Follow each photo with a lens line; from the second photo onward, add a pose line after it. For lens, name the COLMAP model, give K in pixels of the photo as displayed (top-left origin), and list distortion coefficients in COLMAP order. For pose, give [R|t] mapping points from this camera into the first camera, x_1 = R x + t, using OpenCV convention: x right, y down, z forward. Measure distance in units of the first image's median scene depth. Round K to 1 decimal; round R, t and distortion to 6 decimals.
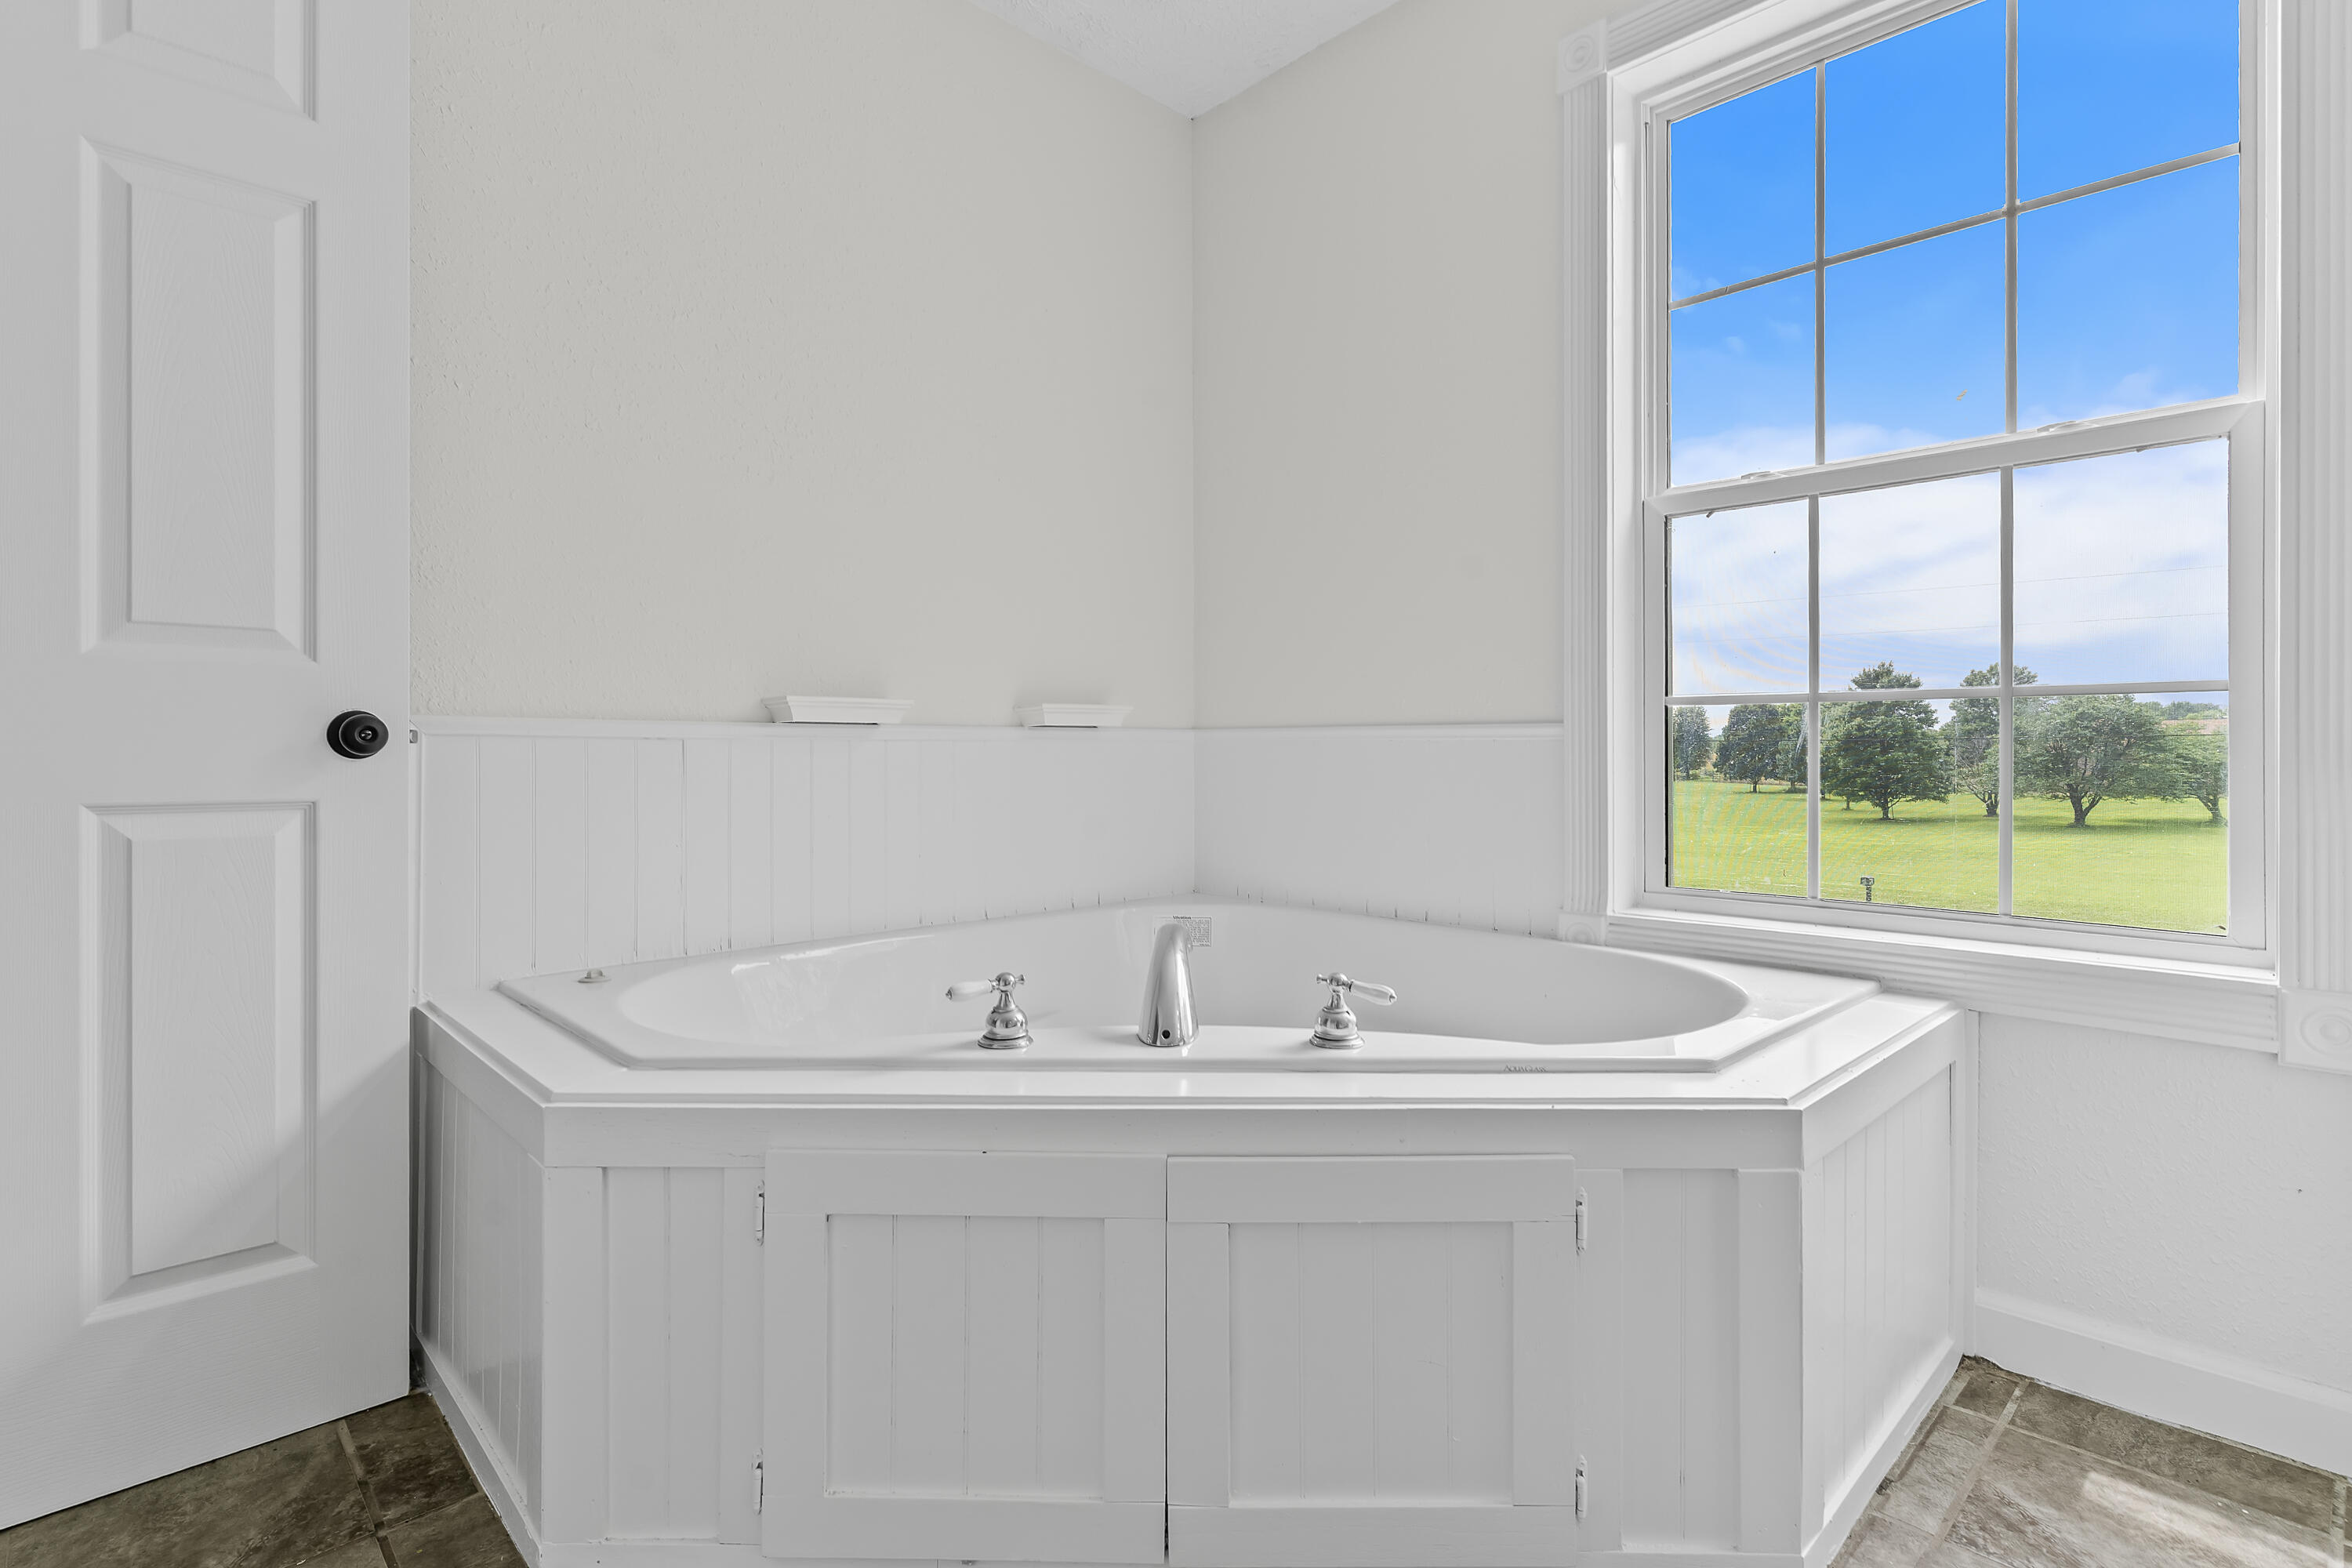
lens RADIAL K [[1143.4, 0, 1173.2], [0, 1143.4, 772.0], [0, 0, 1]] dist [0.000814, 0.000173]
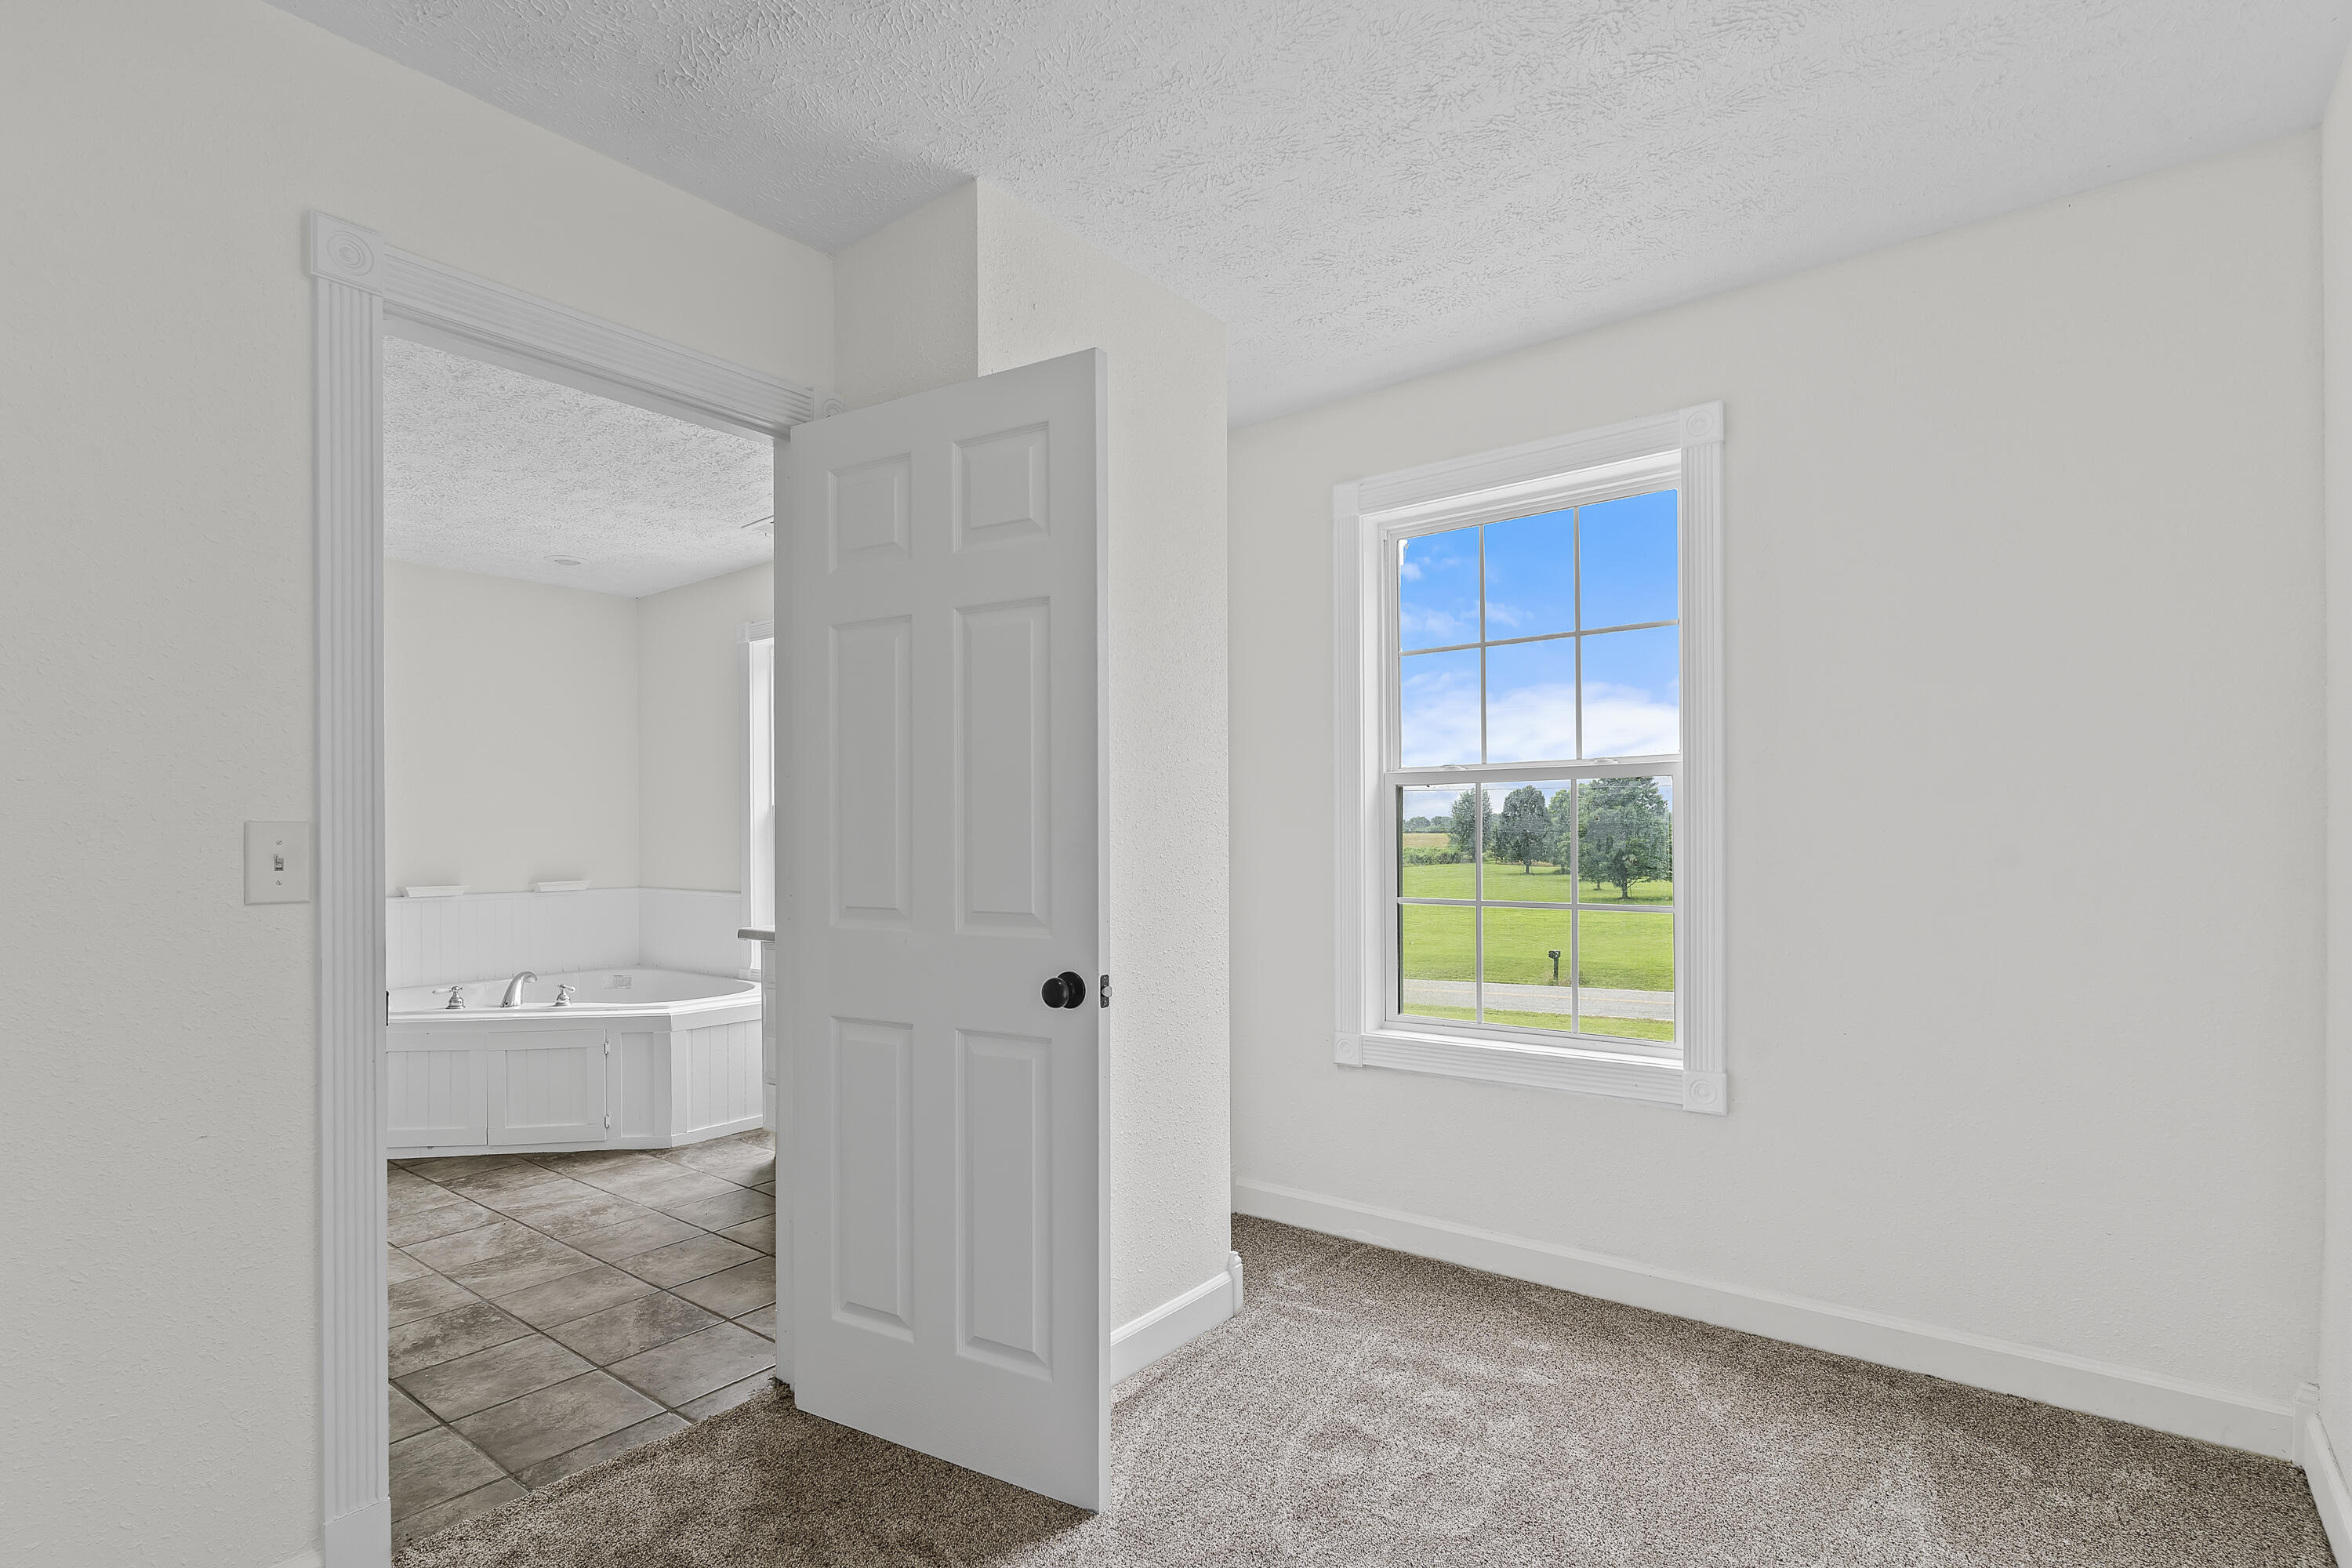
lens RADIAL K [[1133.4, 0, 1181.8], [0, 1133.4, 860.3], [0, 0, 1]] dist [-0.011980, -0.000340]
pose [[0.985703, -0.004366, 0.168434, 0.073266], [0.003780, 0.999986, 0.003795, -0.010256], [-0.168448, -0.003104, 0.985706, -0.136435]]
